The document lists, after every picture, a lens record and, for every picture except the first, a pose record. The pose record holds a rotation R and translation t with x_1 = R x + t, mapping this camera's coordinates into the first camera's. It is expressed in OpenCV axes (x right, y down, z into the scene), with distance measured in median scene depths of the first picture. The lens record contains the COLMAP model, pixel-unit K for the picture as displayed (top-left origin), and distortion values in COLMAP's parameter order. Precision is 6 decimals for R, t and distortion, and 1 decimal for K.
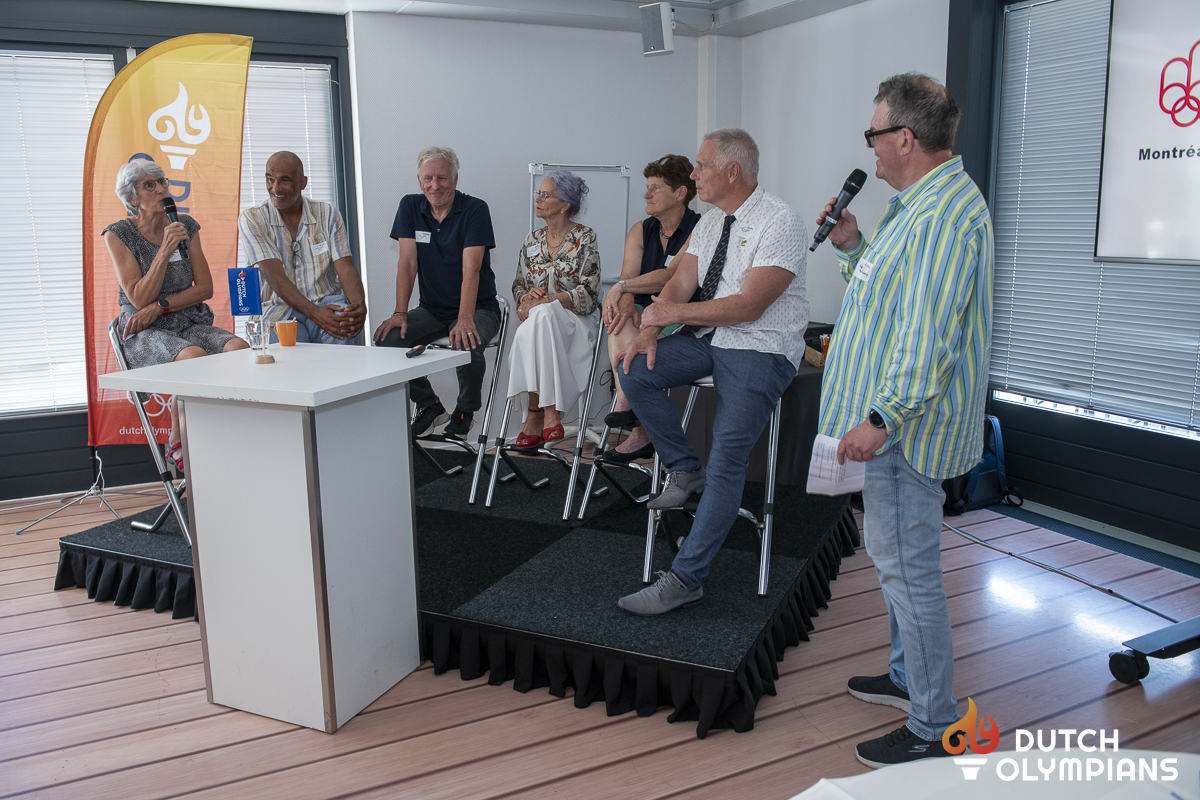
lens RADIAL K [[944.1, 0, 594.8], [0, 944.1, 397.0], [0, 0, 1]] dist [-0.027278, -0.000941]
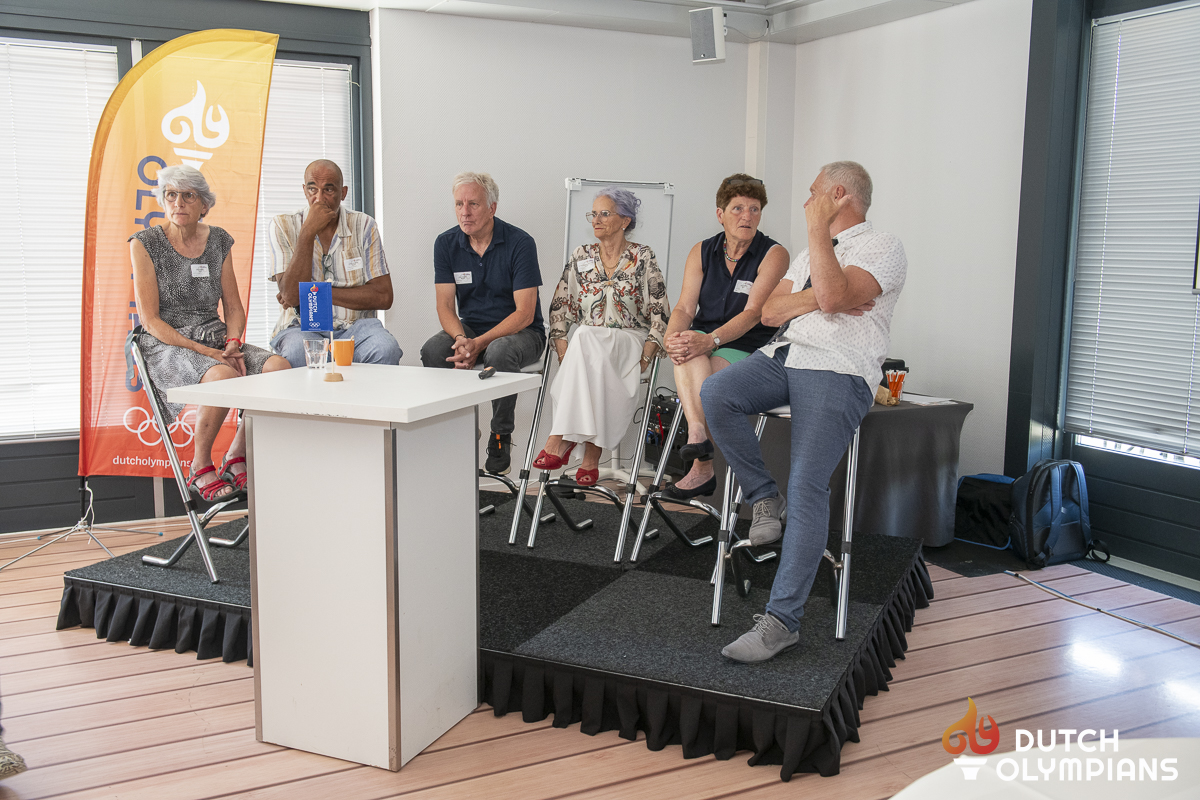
lens RADIAL K [[1119.0, 0, 595.3], [0, 1119.0, 397.6], [0, 0, 1]] dist [0.014514, 0.004512]
pose [[0.999717, 0.020305, 0.012390, -0.074832], [-0.019706, 0.998716, -0.046680, 0.022524], [-0.013322, 0.046422, 0.998833, -0.112374]]
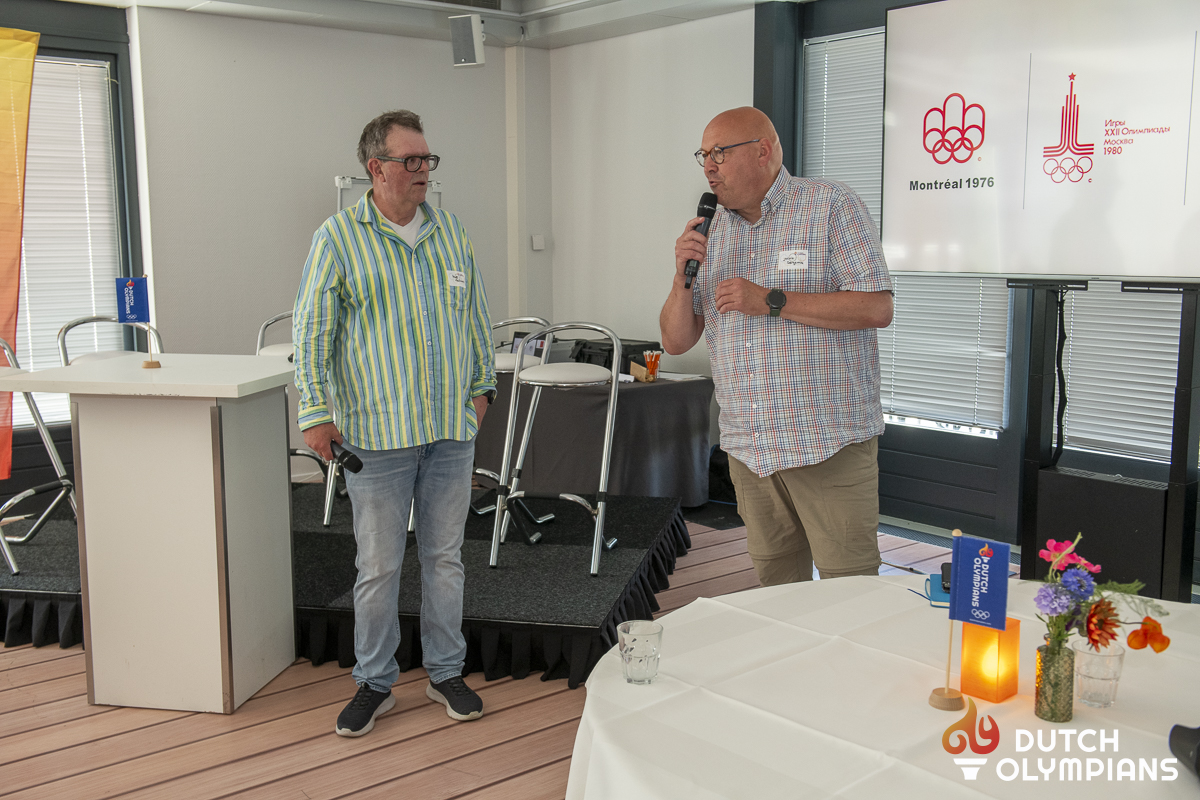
lens RADIAL K [[1197.7, 0, 600.0], [0, 1197.7, 400.0], [0, 0, 1]] dist [0.036970, 0.002624]
pose [[0.974796, -0.020549, 0.222152, -0.124801], [0.031951, 0.998343, -0.047854, 0.061829], [-0.220800, 0.053746, 0.973837, -0.323137]]
